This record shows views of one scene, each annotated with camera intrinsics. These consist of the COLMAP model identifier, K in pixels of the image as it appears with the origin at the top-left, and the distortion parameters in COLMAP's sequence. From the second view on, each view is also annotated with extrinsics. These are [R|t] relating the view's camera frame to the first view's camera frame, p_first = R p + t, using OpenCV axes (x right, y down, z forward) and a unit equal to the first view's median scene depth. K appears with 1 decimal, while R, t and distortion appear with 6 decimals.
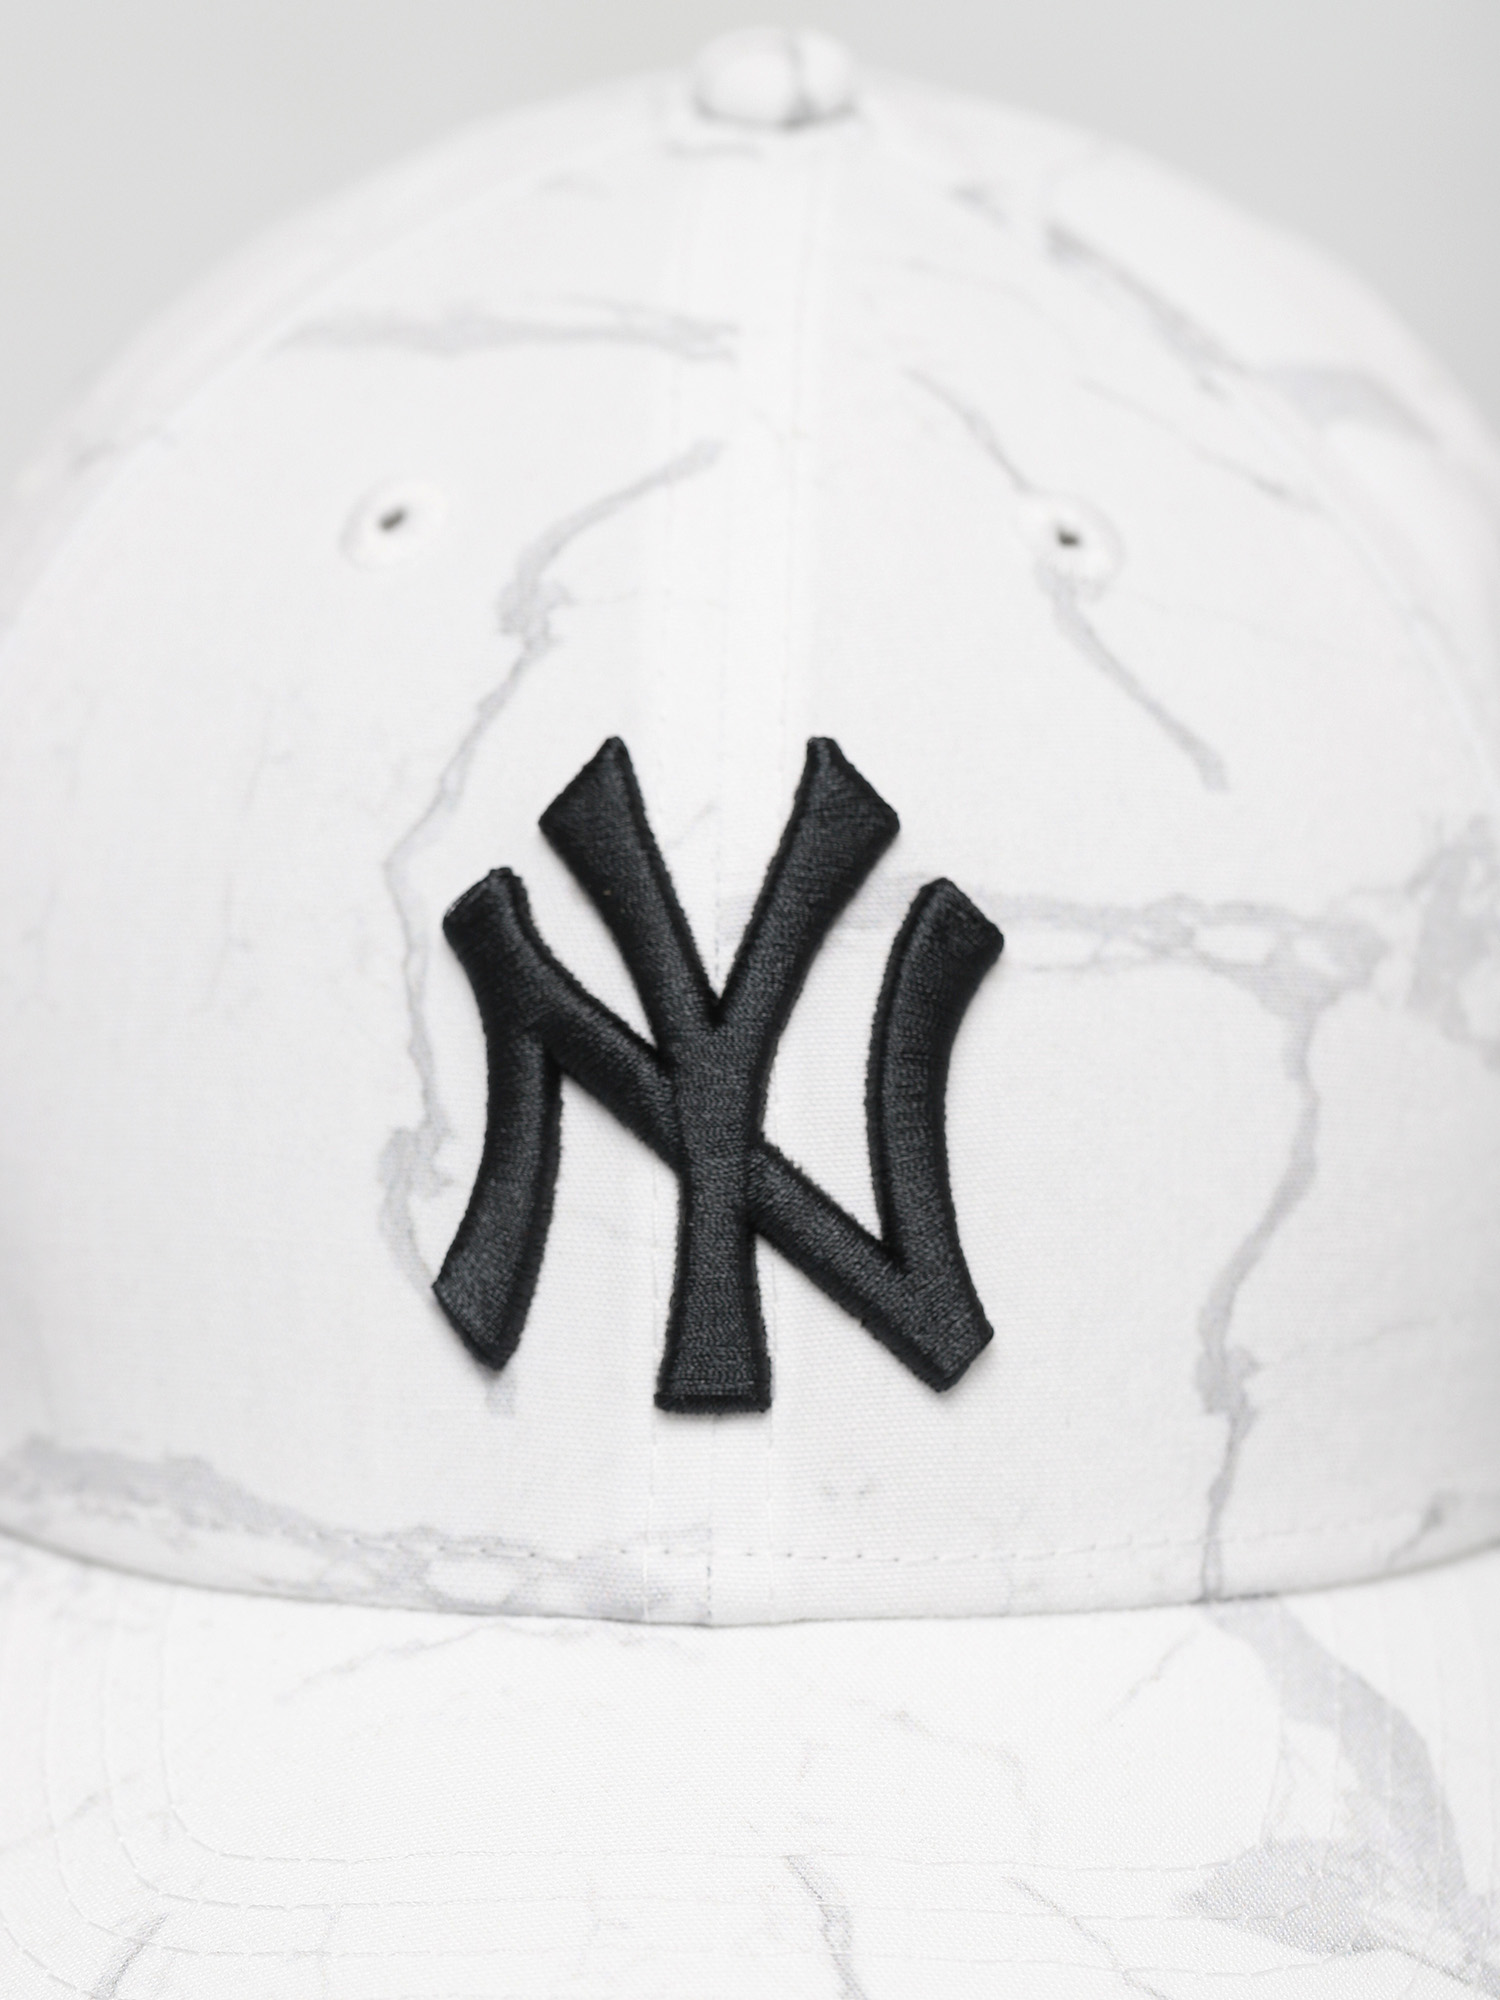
lens RADIAL K [[7435.3, 0, 754.4], [0, 7435.3, 995.6], [0, 0, 1]] dist [0.185464, 0.000000]
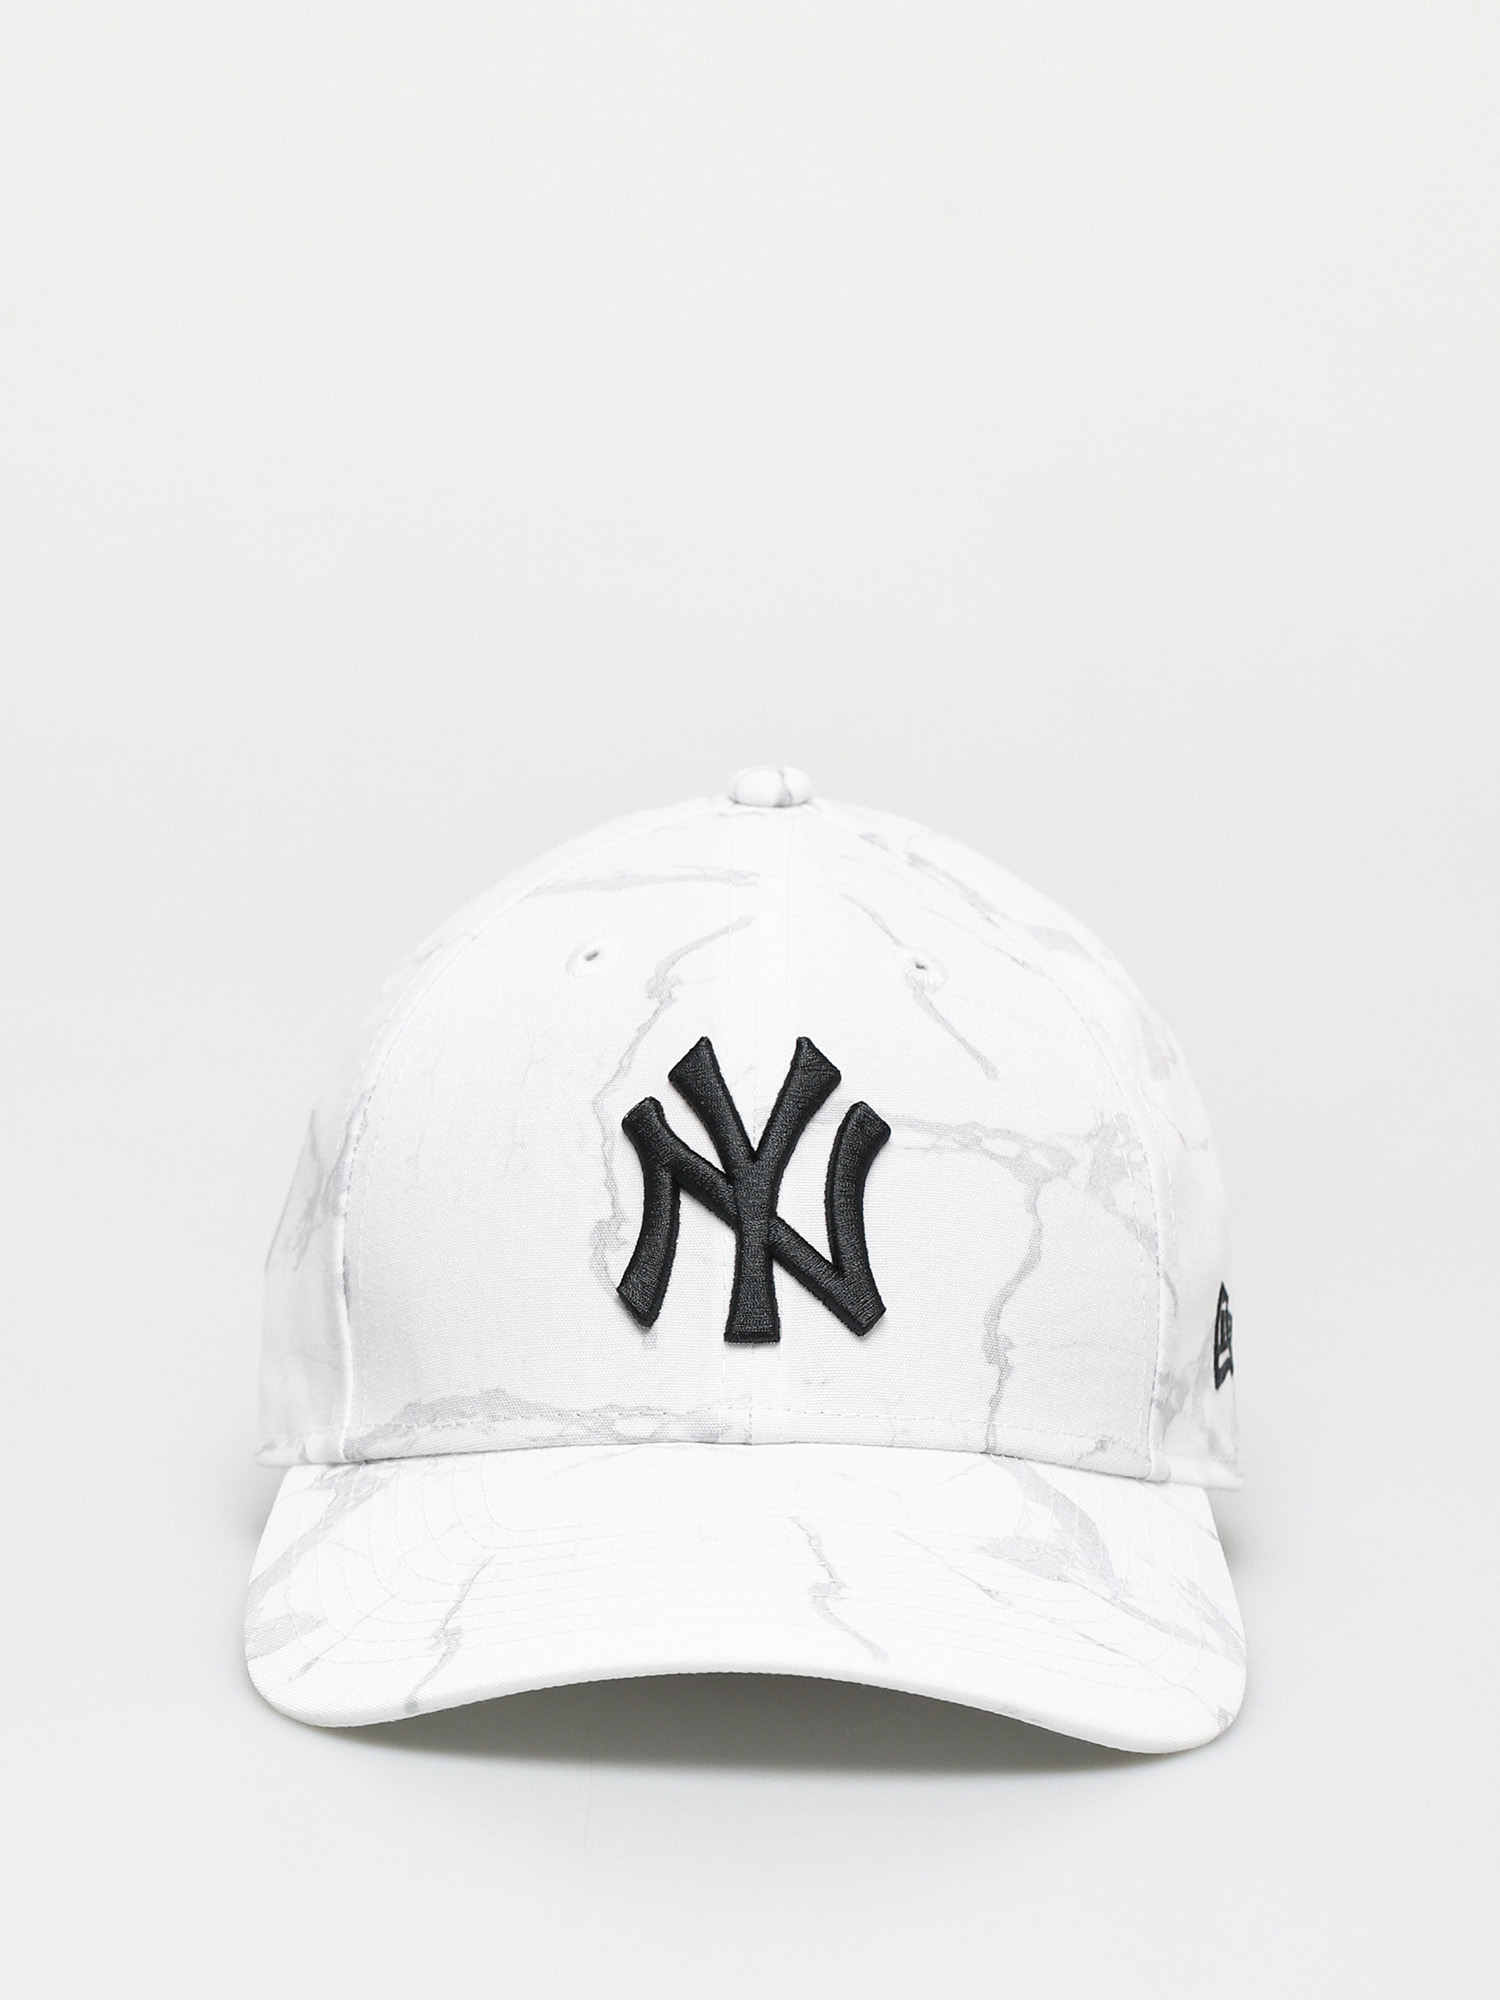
lens RADIAL K [[9868.1, 0, 739.2], [0, 9868.1, 1001.2], [0, 0, 1]] dist [1.310970, 0.000000]
pose [[0.999544, 0.010475, 0.028310, -0.087248], [-0.003547, 0.972116, -0.234472, 0.602837], [-0.029977, 0.234264, 0.971711, -1.691905]]
